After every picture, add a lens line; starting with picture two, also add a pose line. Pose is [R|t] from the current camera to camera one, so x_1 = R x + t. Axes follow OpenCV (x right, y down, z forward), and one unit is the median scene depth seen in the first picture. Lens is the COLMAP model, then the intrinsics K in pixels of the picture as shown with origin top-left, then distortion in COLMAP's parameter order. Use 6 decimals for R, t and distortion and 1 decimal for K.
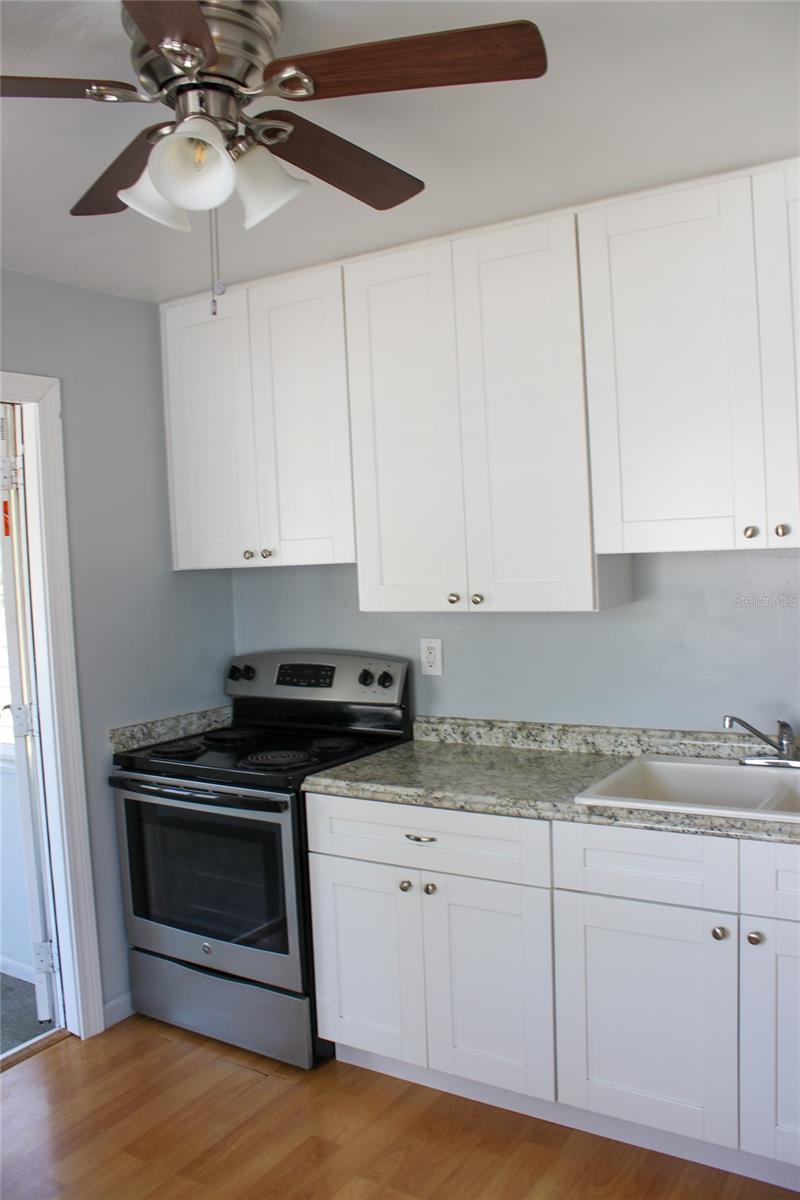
lens RADIAL K [[984.7, 0, 408.8], [0, 984.7, 608.0], [0, 0, 1]] dist [-0.156727, 0.133057]
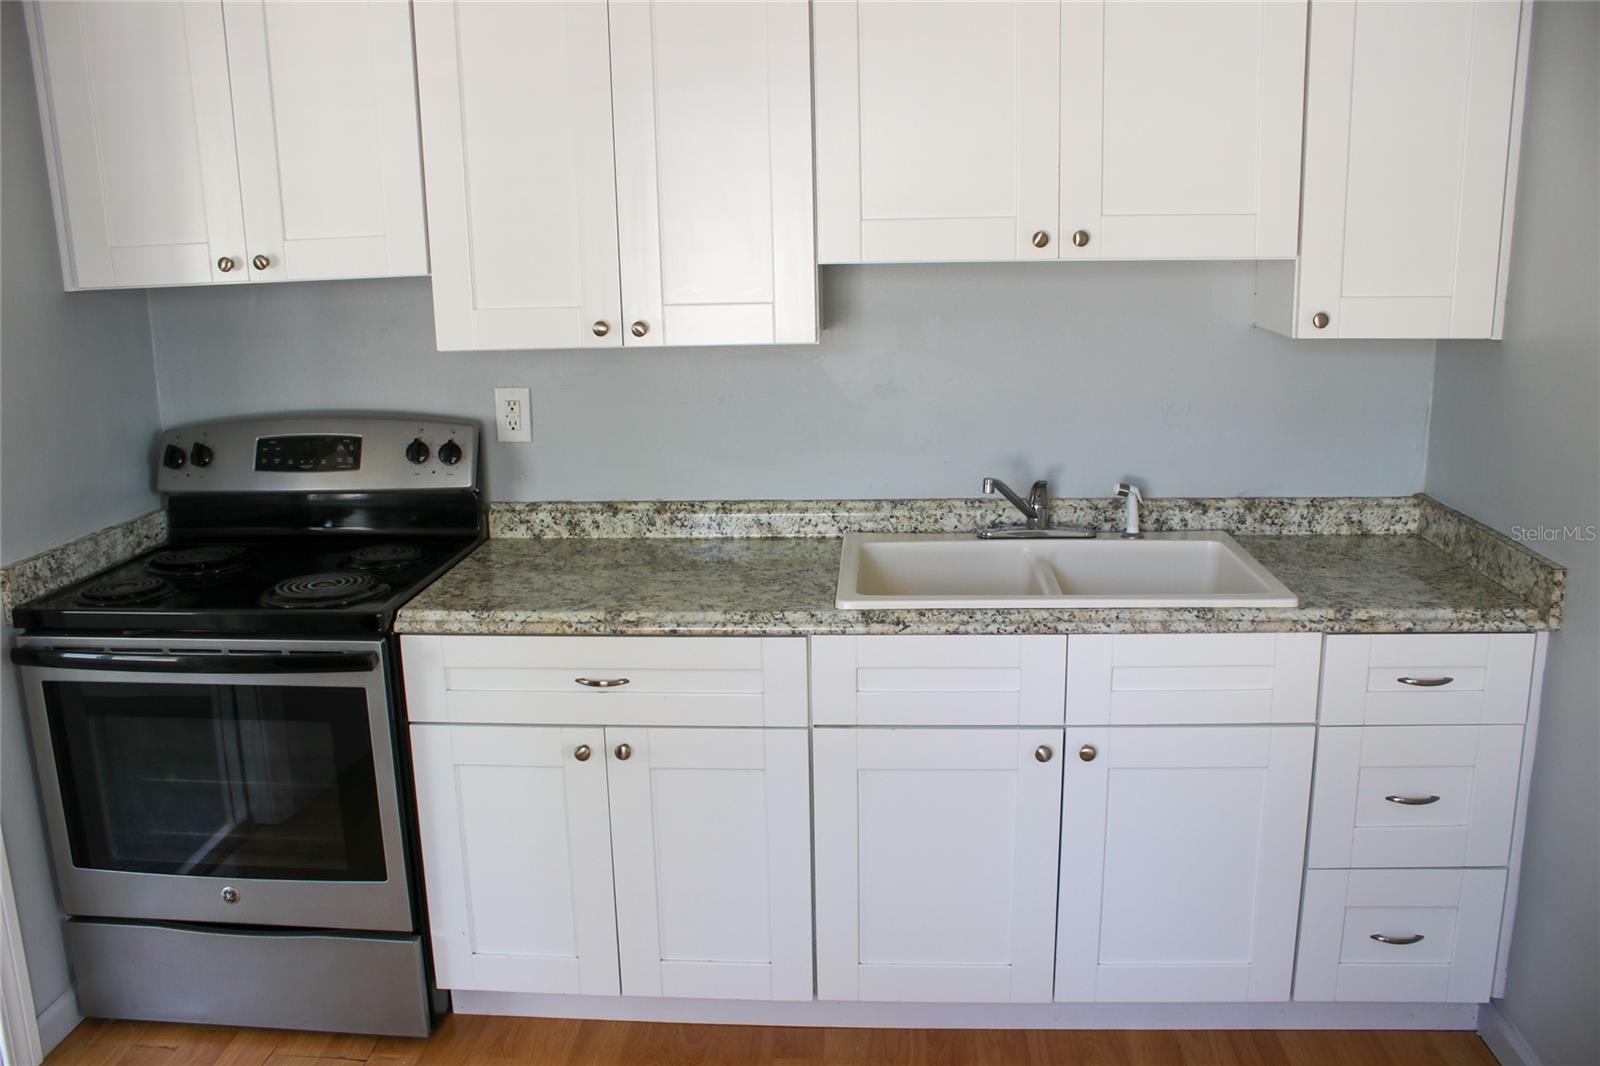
lens RADIAL K [[1313.0, 0, 800.4], [0, 1313.0, 534.5], [0, 0, 1]] dist [-0.156727, 0.133057]
pose [[0.886474, -0.083746, 0.455139, -0.245800], [0.012143, 0.987360, 0.158025, -0.009473], [-0.462620, -0.134558, 0.876286, 0.127886]]
